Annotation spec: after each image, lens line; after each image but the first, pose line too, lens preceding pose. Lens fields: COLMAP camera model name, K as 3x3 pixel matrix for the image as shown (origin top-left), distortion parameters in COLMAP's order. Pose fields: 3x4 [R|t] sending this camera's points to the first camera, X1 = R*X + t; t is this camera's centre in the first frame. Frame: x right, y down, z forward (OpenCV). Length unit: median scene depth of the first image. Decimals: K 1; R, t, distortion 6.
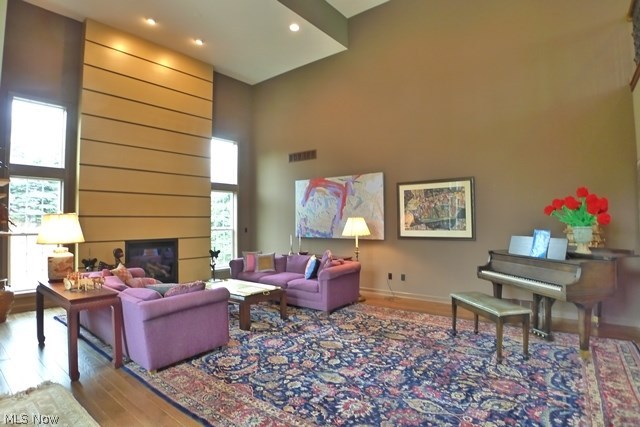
lens RADIAL K [[341.6, 0, 316.0], [0, 341.6, 211.2], [0, 0, 1]] dist [-0.074941, 0.005100]
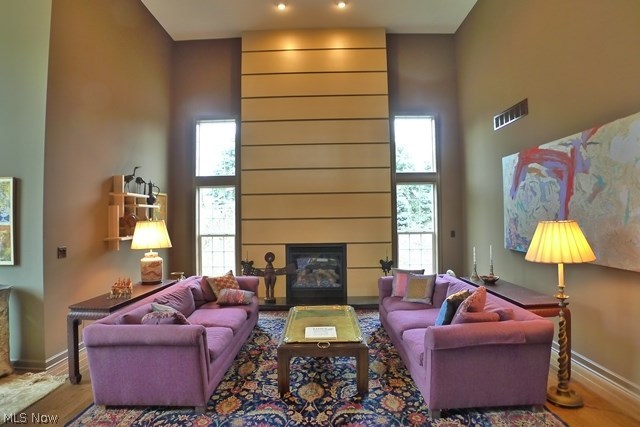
lens RADIAL K [[341.6, 0, 315.4], [0, 341.6, 210.9], [0, 0, 1]] dist [-0.074941, 0.005100]
pose [[0.609776, -0.017606, -0.792378, 0.237617], [0.031424, 0.999504, 0.001974, -0.005773], [0.791951, -0.026104, 0.610027, 0.420528]]
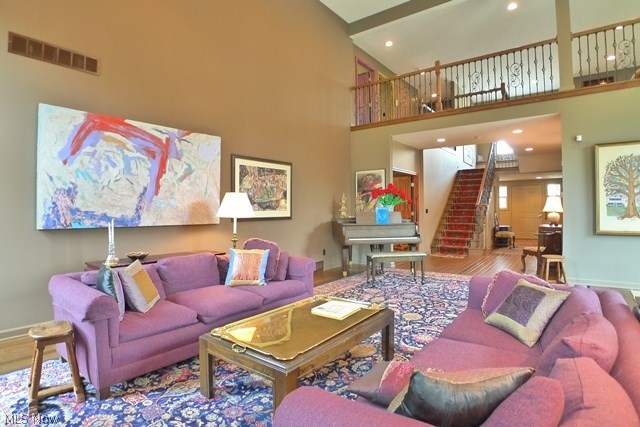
lens RADIAL K [[341.6, 0, 311.2], [0, 341.6, 209.3], [0, 0, 1]] dist [-0.074941, 0.005100]
pose [[-0.007127, 0.009280, 0.999932, -0.546457], [-0.021652, 0.999721, -0.009433, 0.050742], [-0.999740, -0.021718, -0.006924, 0.745683]]
